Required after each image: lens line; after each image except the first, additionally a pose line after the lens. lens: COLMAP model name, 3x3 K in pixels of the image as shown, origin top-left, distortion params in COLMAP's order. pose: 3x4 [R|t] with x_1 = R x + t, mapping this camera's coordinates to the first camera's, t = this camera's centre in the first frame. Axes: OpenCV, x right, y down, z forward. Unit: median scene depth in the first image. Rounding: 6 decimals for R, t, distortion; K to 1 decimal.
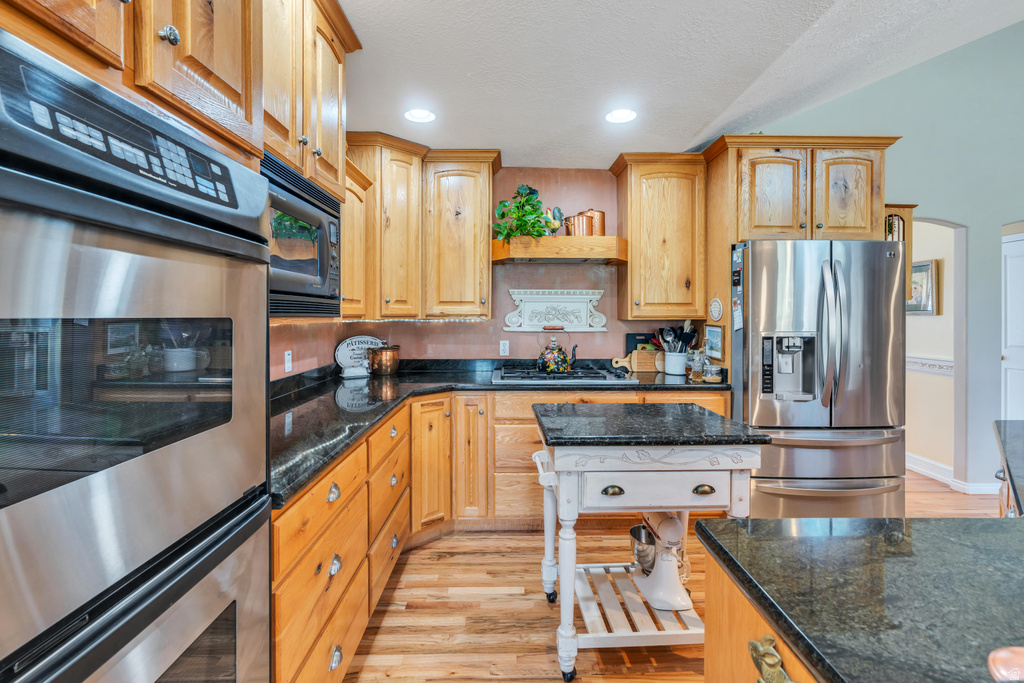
lens RADIAL K [[468.7, 0, 514.2], [0, 468.7, 314.7], [0, 0, 1]] dist [-0.007857, 0.003078]
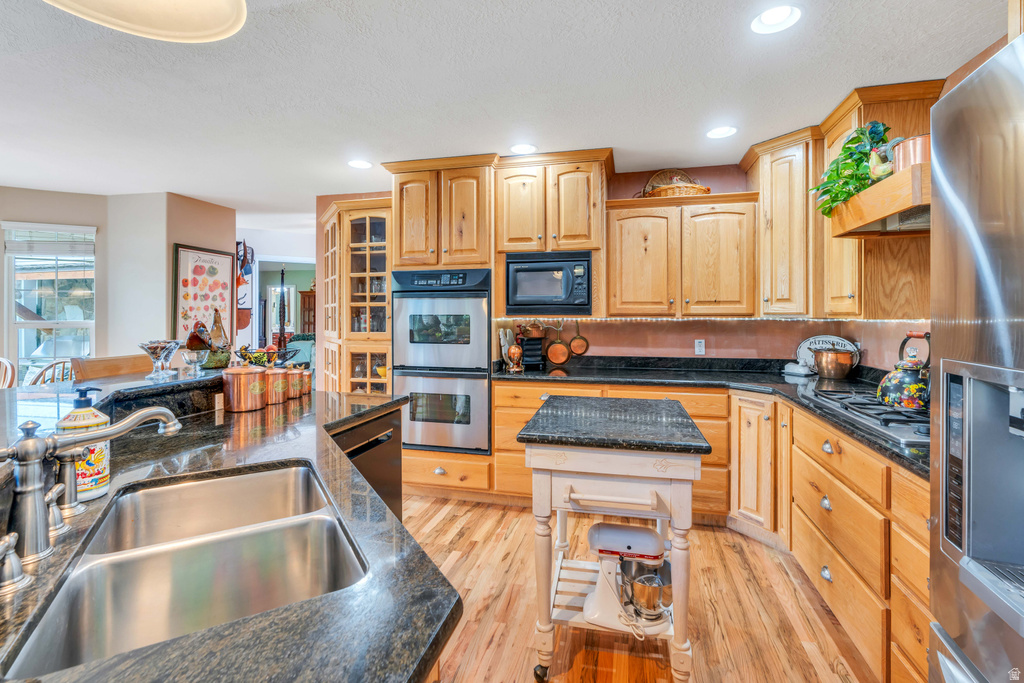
lens RADIAL K [[468.7, 0, 517.7], [0, 468.7, 315.8], [0, 0, 1]] dist [-0.007857, 0.003078]
pose [[-0.252127, 0.000242, -0.967694, 0.951454], [0.001991, 0.999998, -0.000269, 0.004848], [0.967692, -0.001994, -0.252127, 0.790567]]
